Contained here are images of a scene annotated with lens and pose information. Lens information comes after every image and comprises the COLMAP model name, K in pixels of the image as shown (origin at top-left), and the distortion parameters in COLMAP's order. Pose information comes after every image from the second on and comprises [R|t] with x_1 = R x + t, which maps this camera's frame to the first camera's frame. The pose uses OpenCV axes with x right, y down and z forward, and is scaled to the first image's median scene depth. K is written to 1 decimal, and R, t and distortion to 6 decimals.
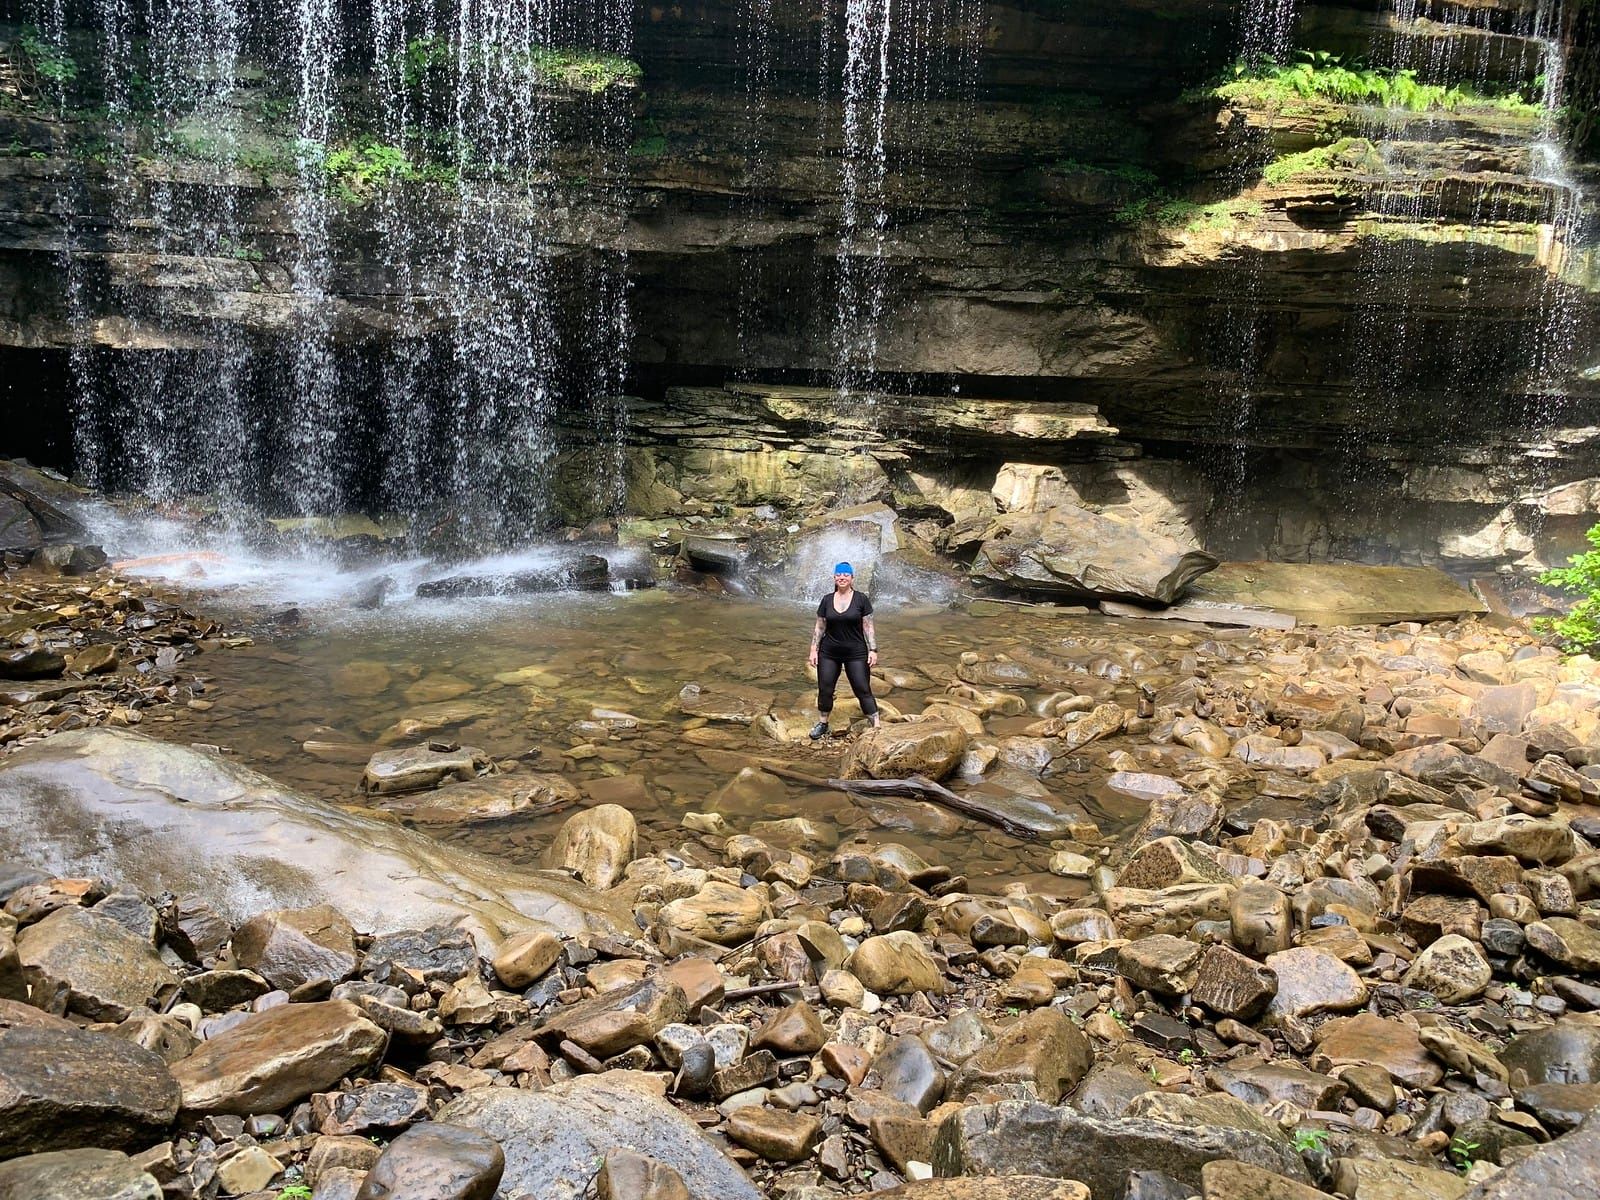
lens RADIAL K [[1176.9, 0, 799.7], [0, 1176.9, 550.8], [0, 0, 1]] dist [0.036239, -0.032586]
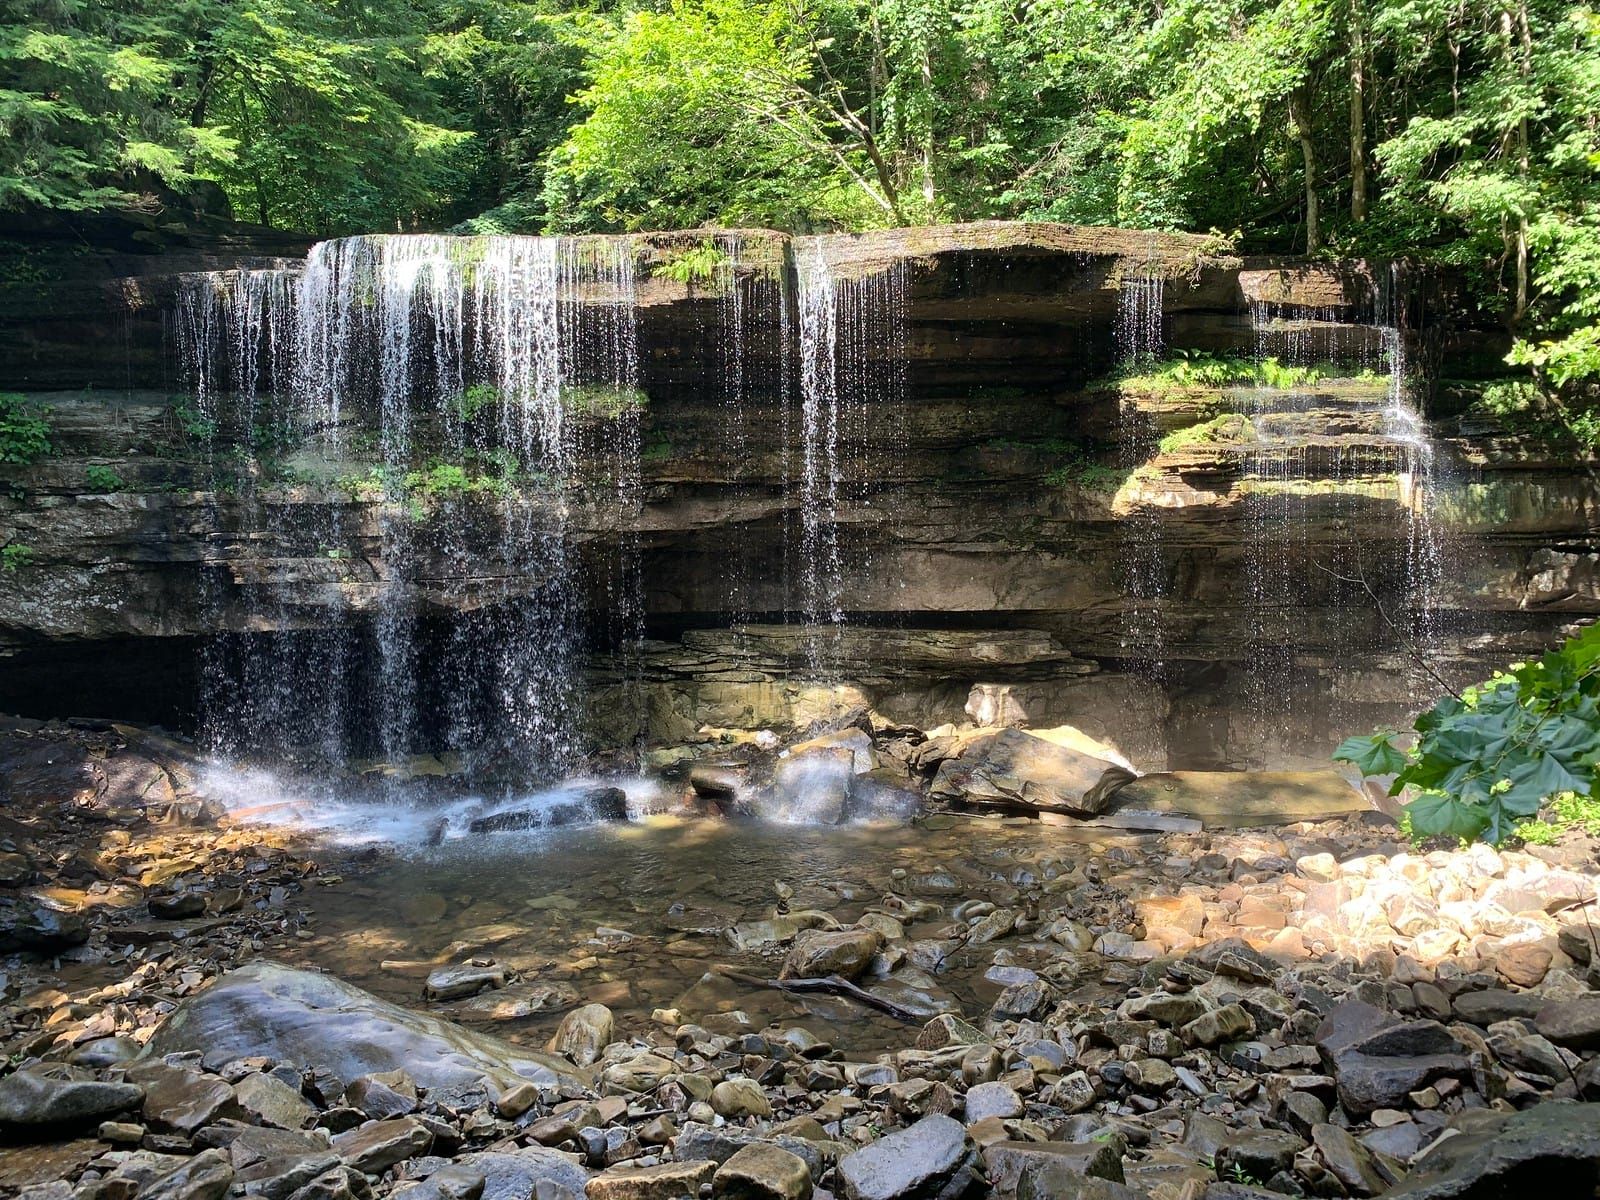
lens RADIAL K [[1176.9, 0, 799.7], [0, 1176.9, 550.8], [0, 0, 1]] dist [0.036239, -0.032586]
pose [[0.997842, -0.046101, -0.046757, 0.115853], [0.038452, 0.987474, -0.153023, -0.061952], [0.053225, 0.150895, 0.987116, -0.308438]]
